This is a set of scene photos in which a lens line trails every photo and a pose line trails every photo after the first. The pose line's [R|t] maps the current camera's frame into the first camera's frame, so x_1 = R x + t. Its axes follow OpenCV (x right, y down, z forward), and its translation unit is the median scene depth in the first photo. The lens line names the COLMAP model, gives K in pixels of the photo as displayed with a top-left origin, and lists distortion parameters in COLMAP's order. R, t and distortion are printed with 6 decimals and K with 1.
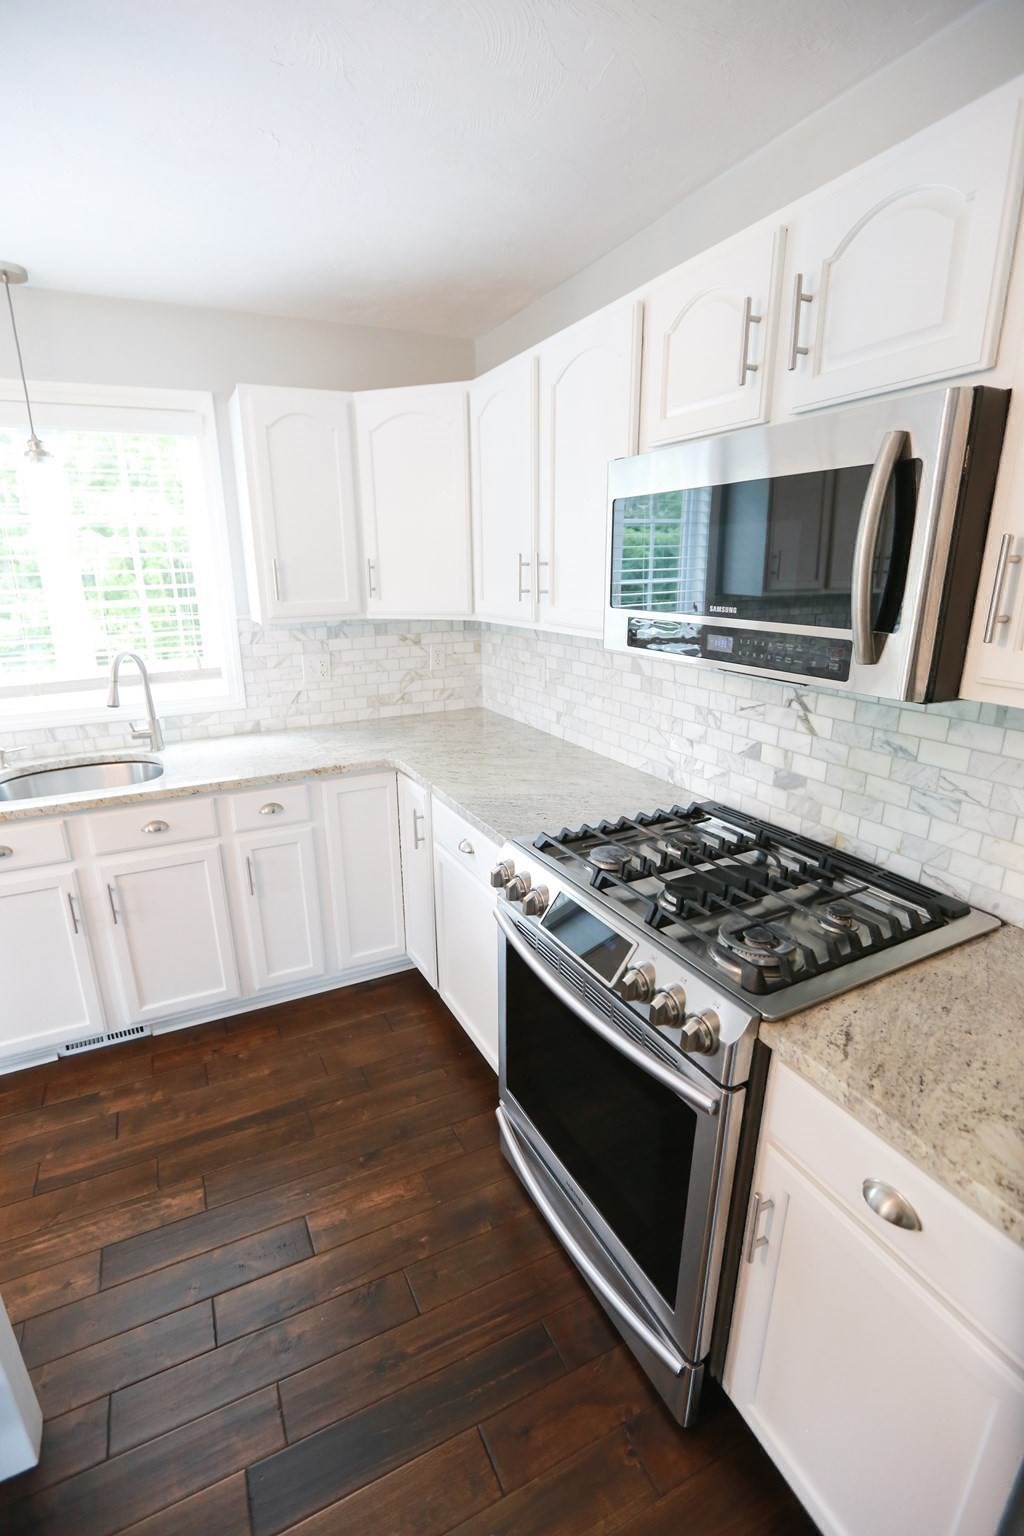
lens RADIAL K [[695.6, 0, 490.6], [0, 695.6, 794.3], [0, 0, 1]] dist [-0.057567, 0.013444]
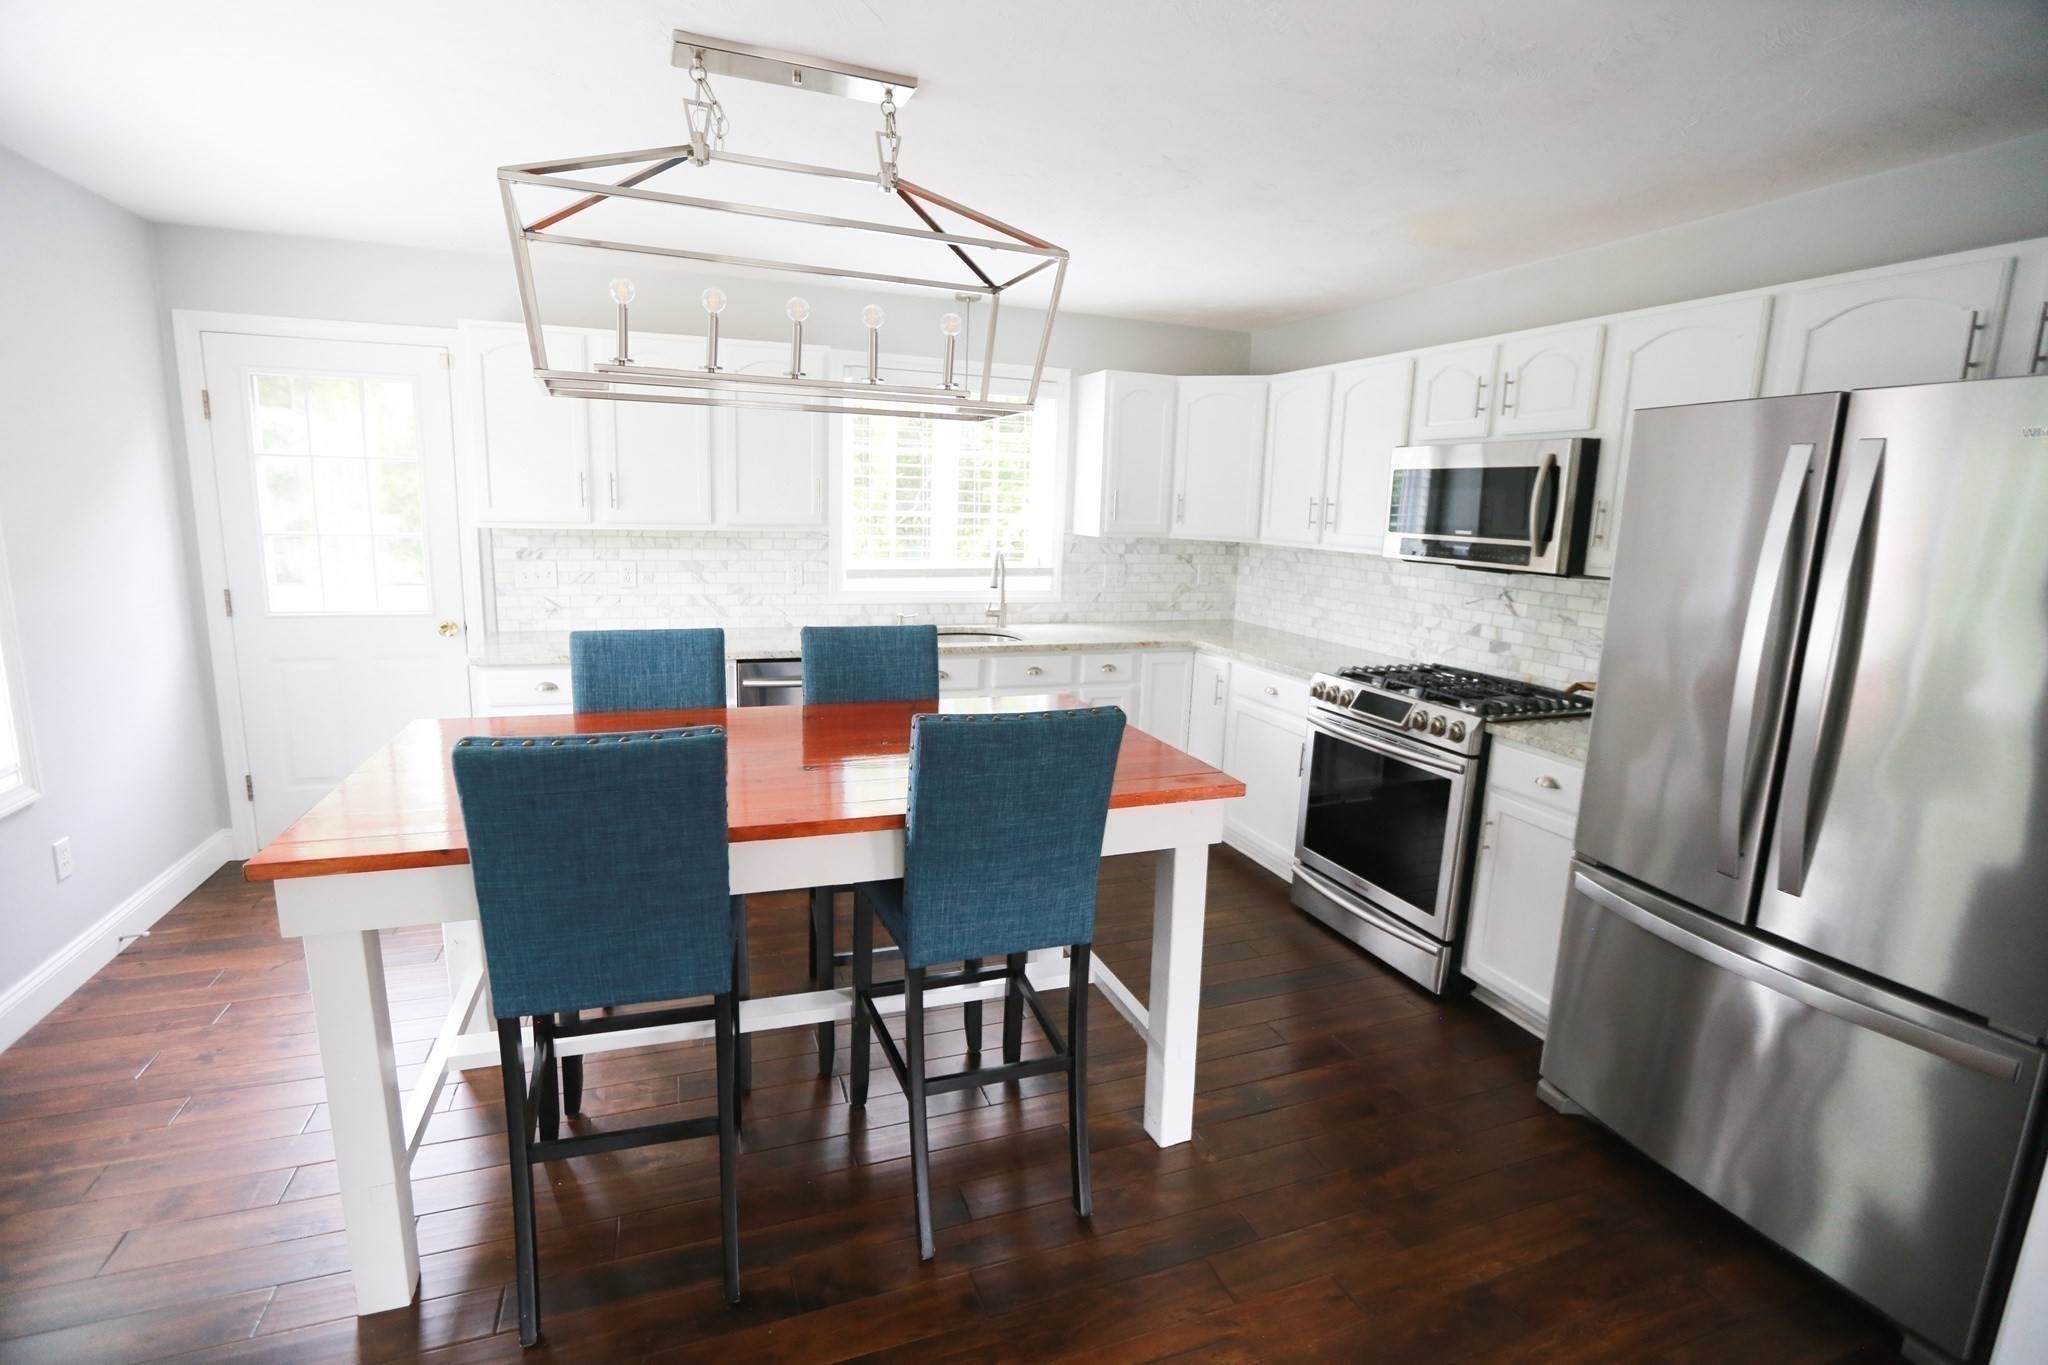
lens RADIAL K [[923.4, 0, 1032.4], [0, 923.4, 669.6], [0, 0, 1]] dist [-0.040801, 0.013030]
pose [[0.995836, 0.060782, -0.067937, -0.415060], [-0.069736, 0.987929, -0.138324, 0.343018], [0.058709, 0.142486, 0.988054, -0.960111]]
